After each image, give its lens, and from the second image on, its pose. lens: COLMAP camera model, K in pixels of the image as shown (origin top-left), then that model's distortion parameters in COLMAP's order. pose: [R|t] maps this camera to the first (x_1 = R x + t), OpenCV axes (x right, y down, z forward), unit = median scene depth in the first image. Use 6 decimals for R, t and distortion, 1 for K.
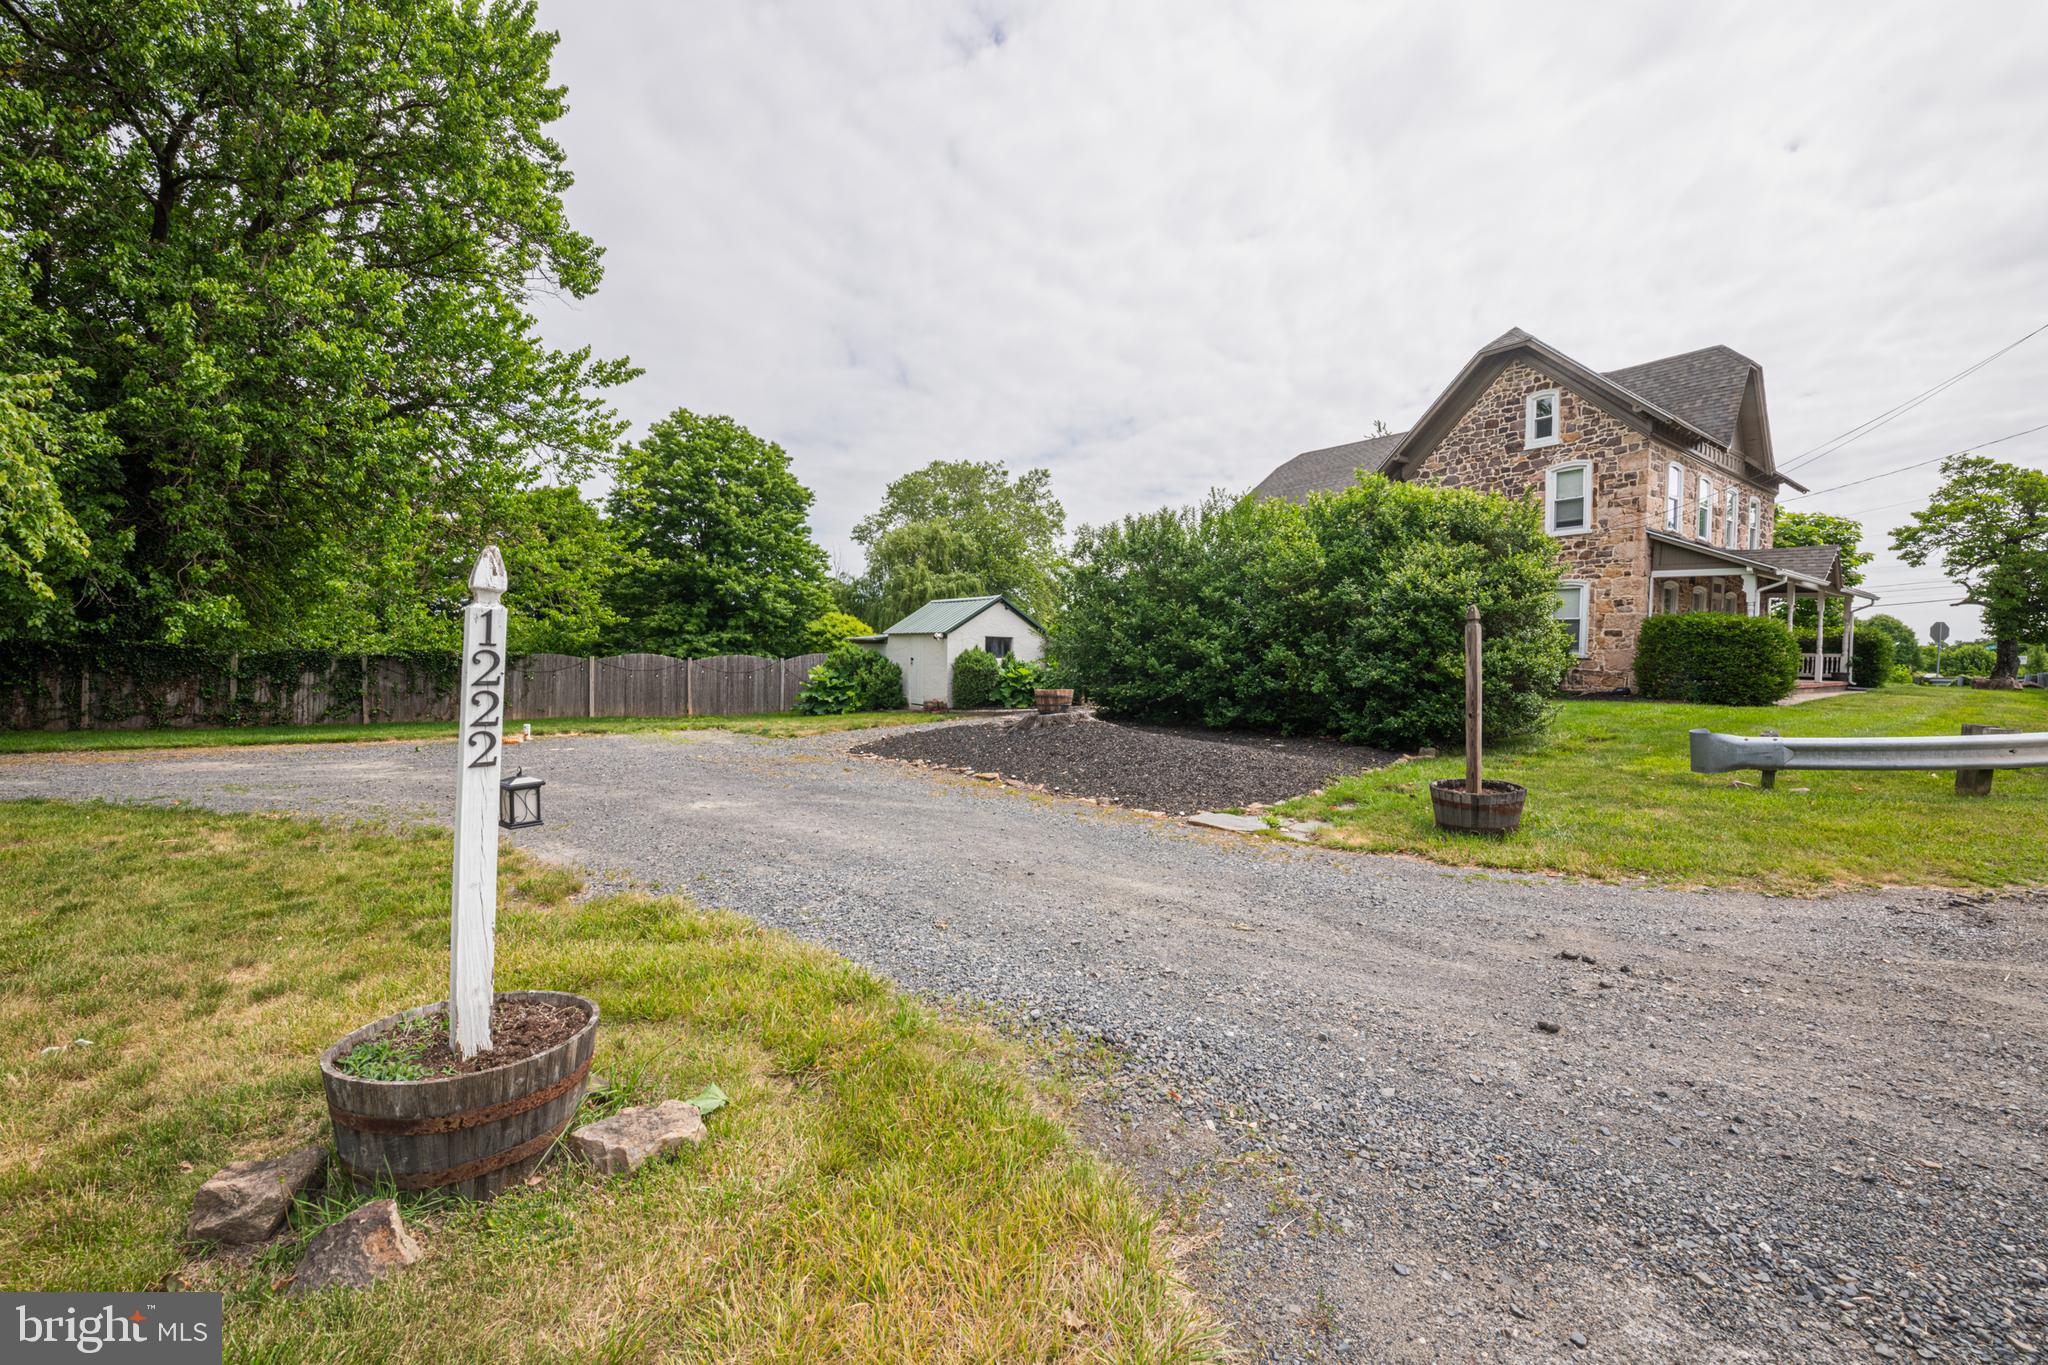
lens RADIAL K [[853.2, 0, 1036.9], [0, 853.2, 684.5], [0, 0, 1]] dist [-0.021331, -0.001036]
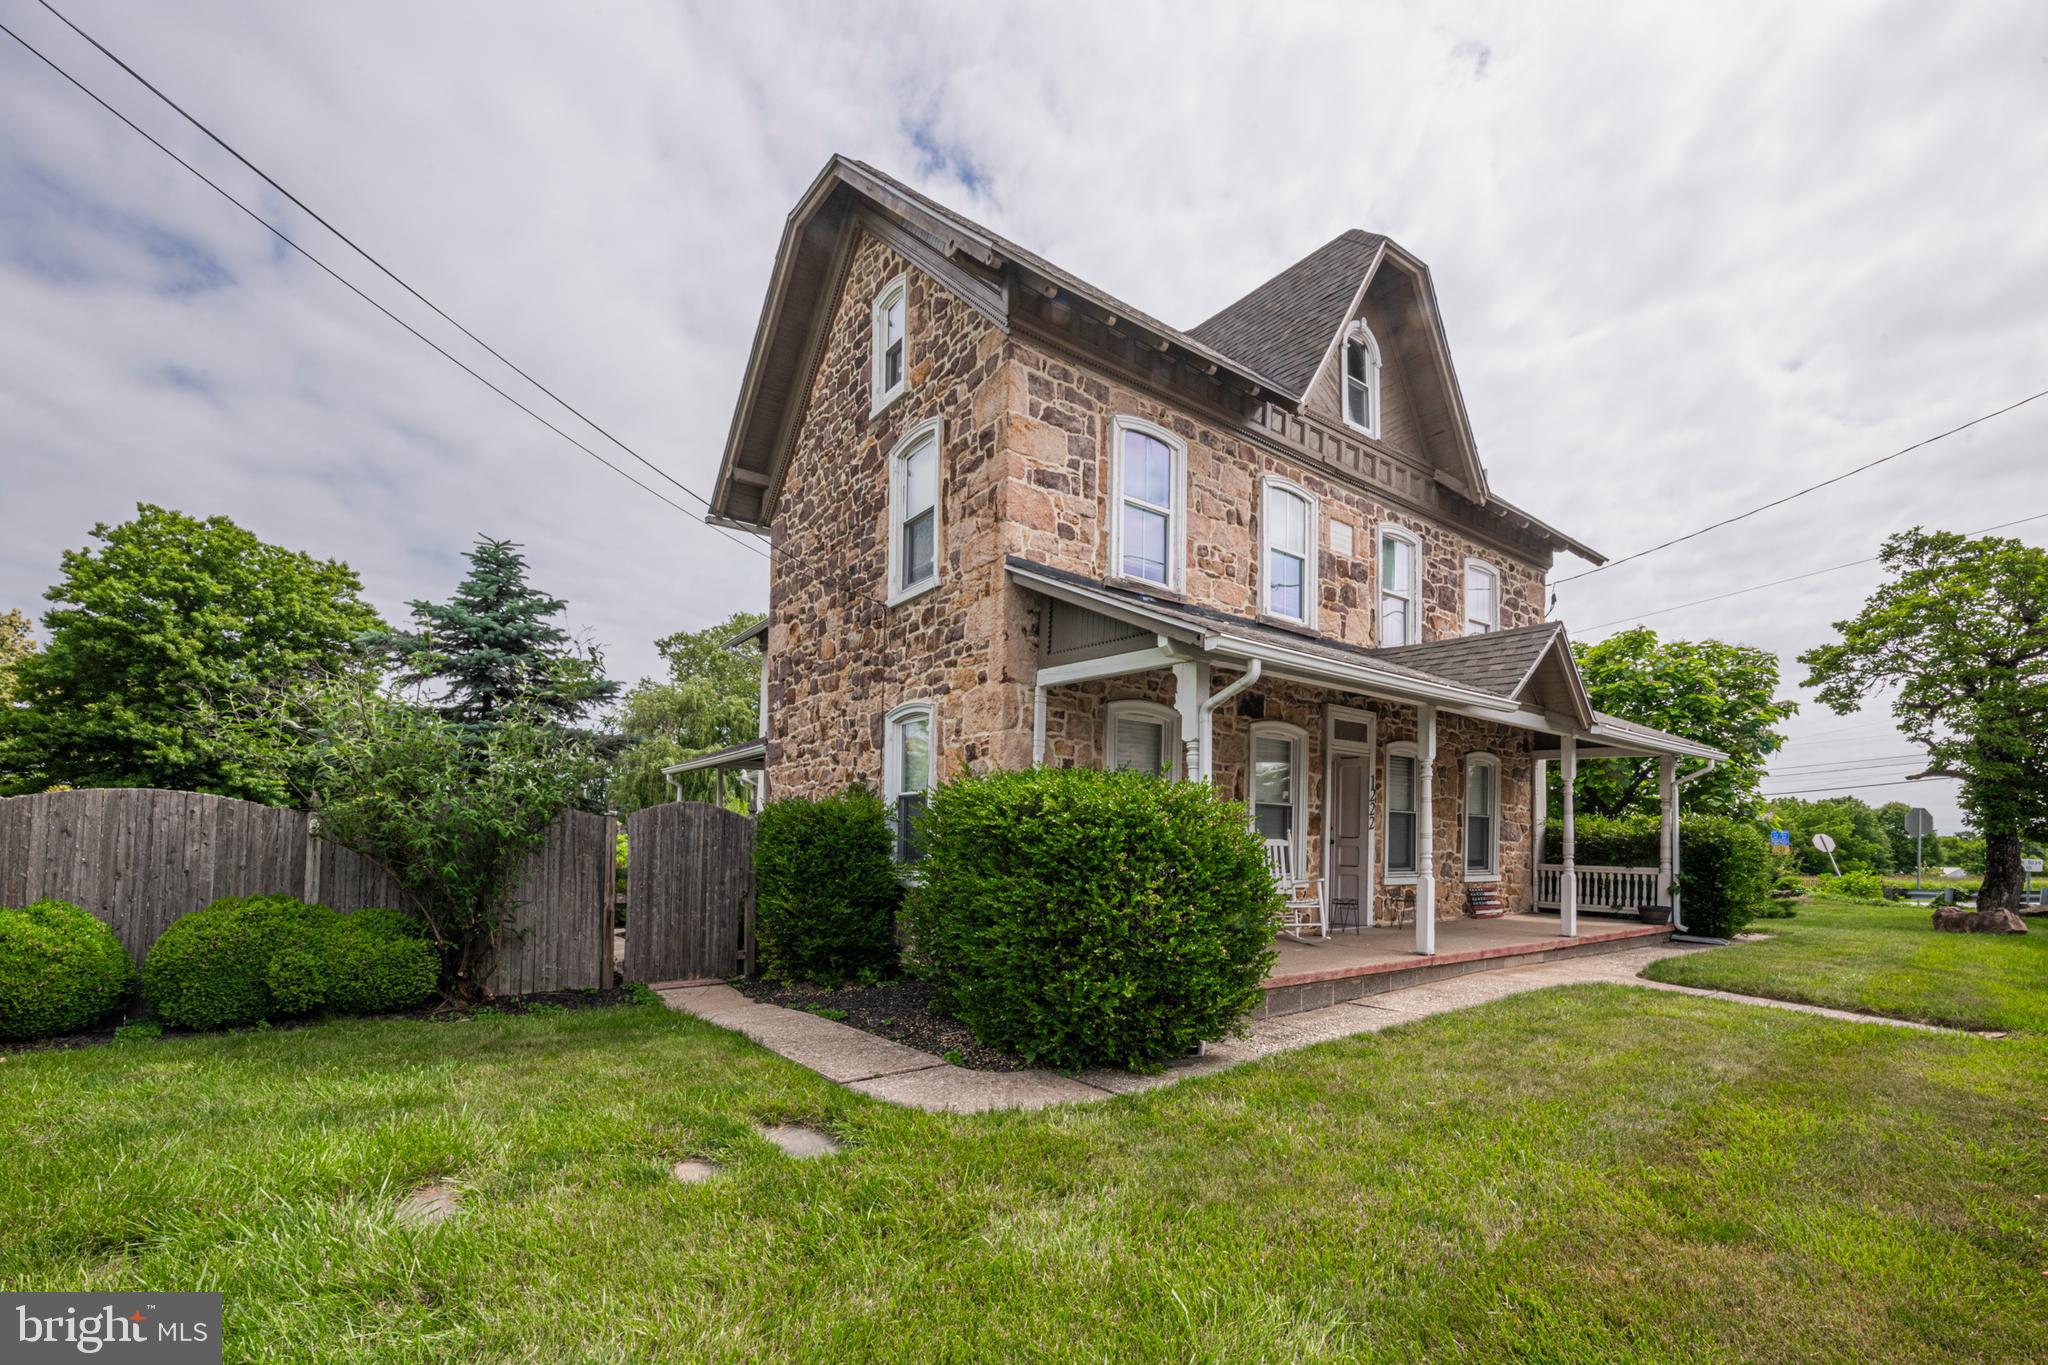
lens RADIAL K [[904.0, 0, 1044.1], [0, 904.0, 817.7], [0, 0, 1]] dist [0.000687, -0.009723]
pose [[0.999671, 0.003105, 0.025471, 0.597302], [-0.001463, 0.997935, -0.064215, -0.032293], [-0.025617, 0.064157, 0.997611, 0.482752]]
